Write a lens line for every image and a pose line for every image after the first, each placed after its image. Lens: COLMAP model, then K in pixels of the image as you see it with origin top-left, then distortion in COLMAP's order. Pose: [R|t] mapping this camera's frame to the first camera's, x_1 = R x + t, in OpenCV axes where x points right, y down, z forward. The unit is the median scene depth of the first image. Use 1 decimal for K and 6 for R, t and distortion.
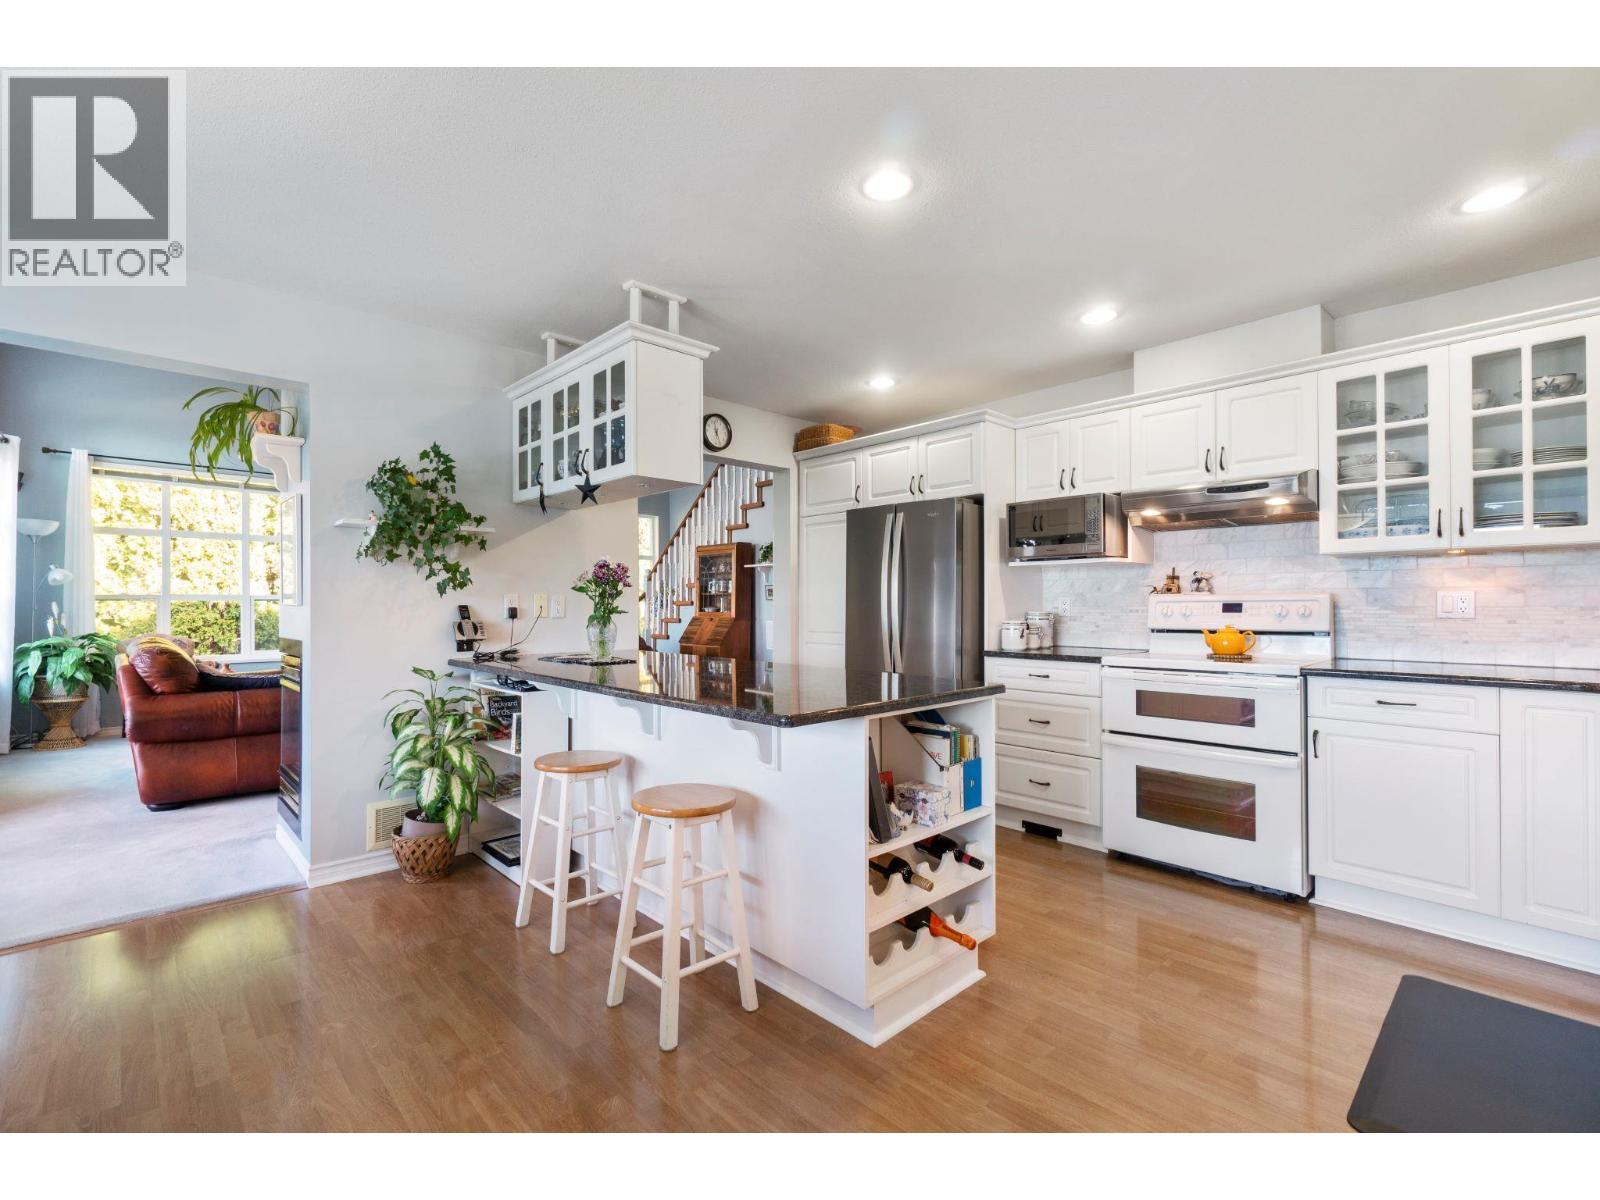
lens RADIAL K [[706.0, 0, 786.9], [0, 706.0, 604.0], [0, 0, 1]] dist [-0.003334, -0.000521]
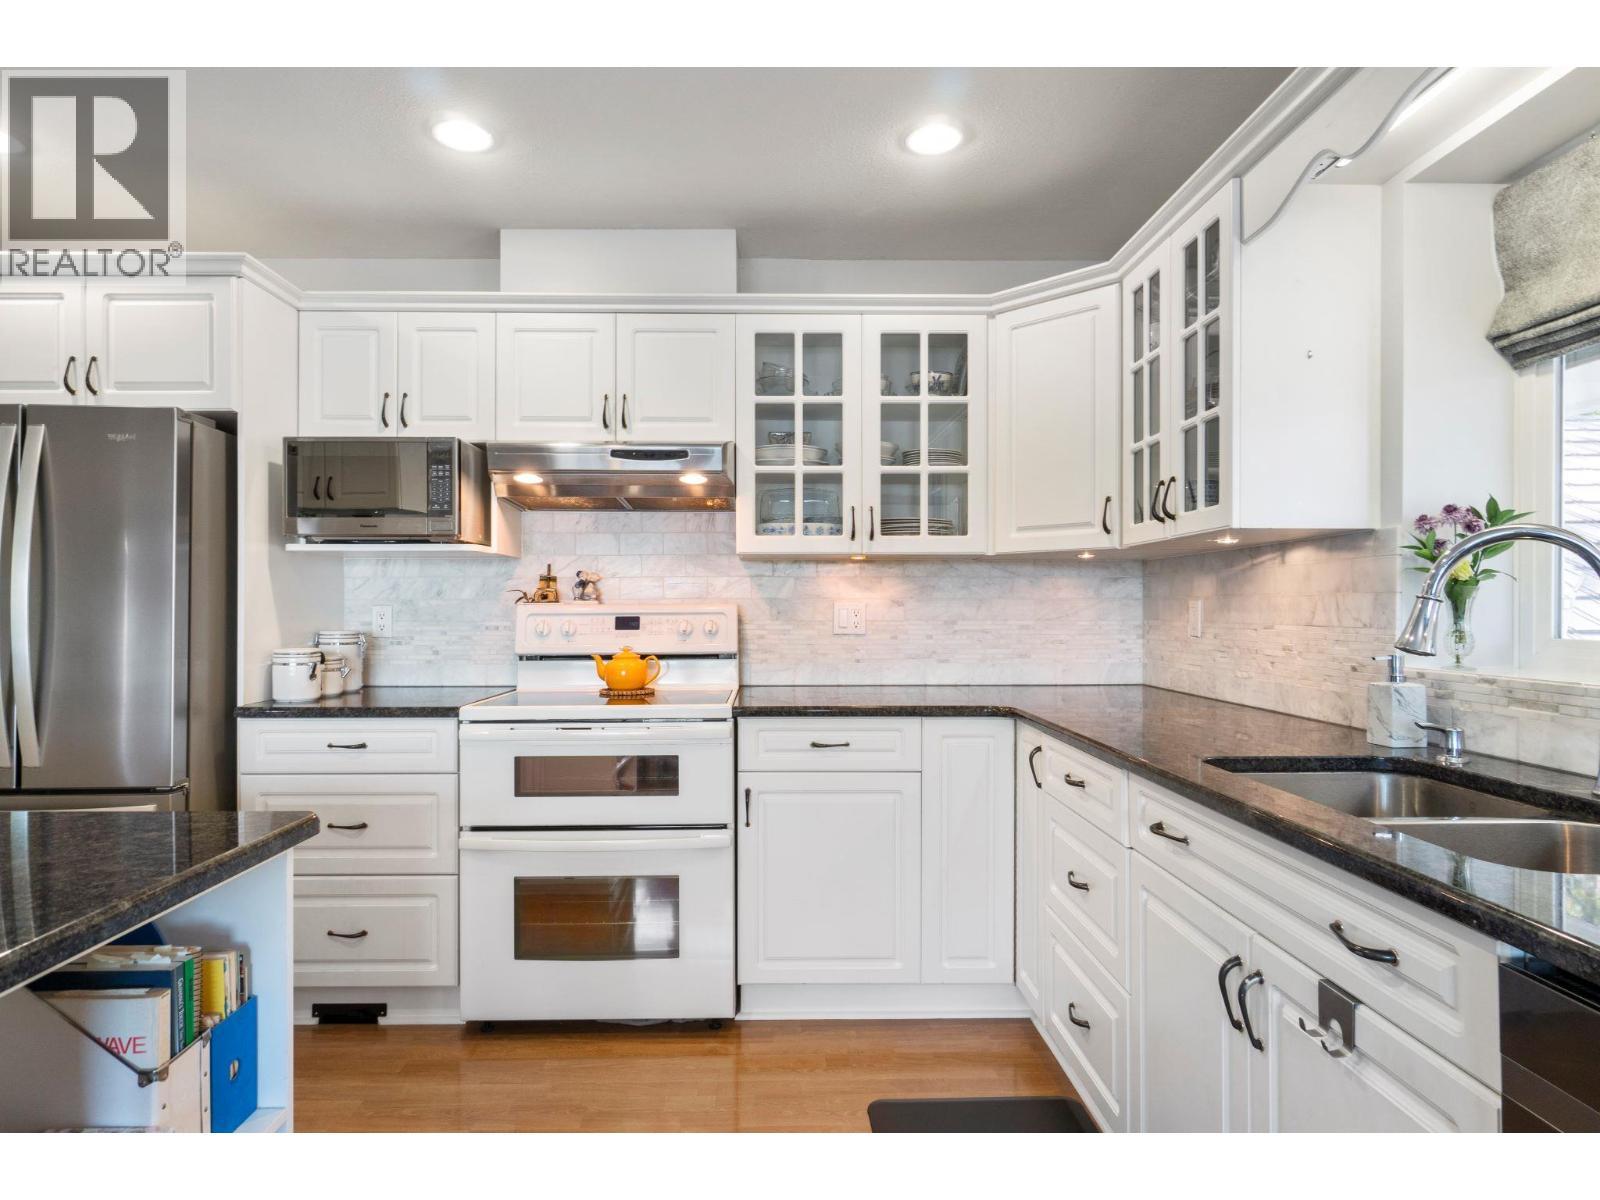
lens RADIAL K [[906.8, 0, 796.6], [0, 906.8, 605.5], [0, 0, 1]] dist [-0.003891, -0.000971]
pose [[0.663832, 0.004487, 0.747868, 0.058076], [-0.001223, 0.999987, -0.004915, -0.008930], [-0.747881, 0.002348, 0.663829, 0.274681]]
